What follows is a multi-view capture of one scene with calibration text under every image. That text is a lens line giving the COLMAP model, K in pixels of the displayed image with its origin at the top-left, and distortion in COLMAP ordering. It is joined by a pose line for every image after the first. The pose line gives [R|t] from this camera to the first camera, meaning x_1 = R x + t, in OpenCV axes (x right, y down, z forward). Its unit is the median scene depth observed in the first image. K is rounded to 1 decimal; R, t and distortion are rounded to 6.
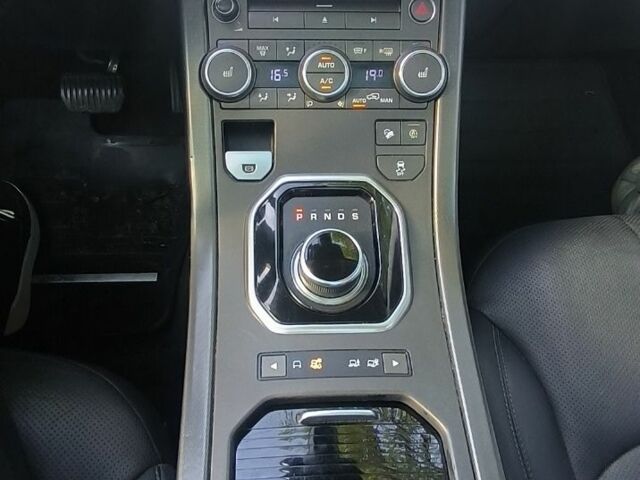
lens RADIAL K [[630.7, 0, 317.2], [0, 630.7, 253.3], [0, 0, 1]] dist [0.008723, -0.017054]
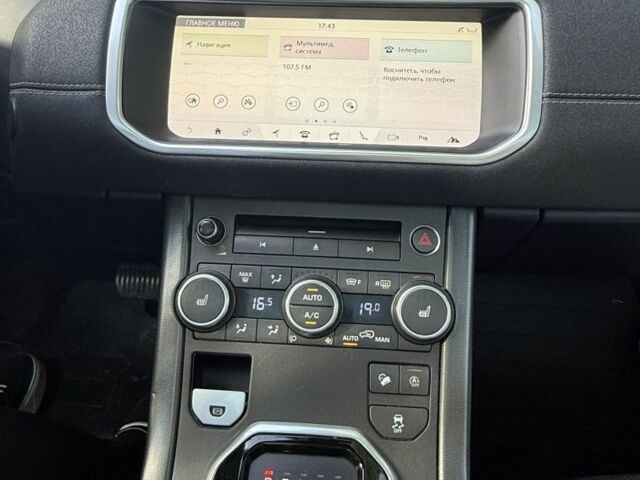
lens RADIAL K [[560.0, 0, 320.0], [0, 560.0, 240.0], [0, 0, 1]] dist [0.002797, -0.006699]
pose [[0.995041, 0.034540, -0.093274, 0.091438], [-0.061074, 0.952333, -0.298885, -0.138794], [0.078504, 0.303099, 0.949720, 0.234013]]
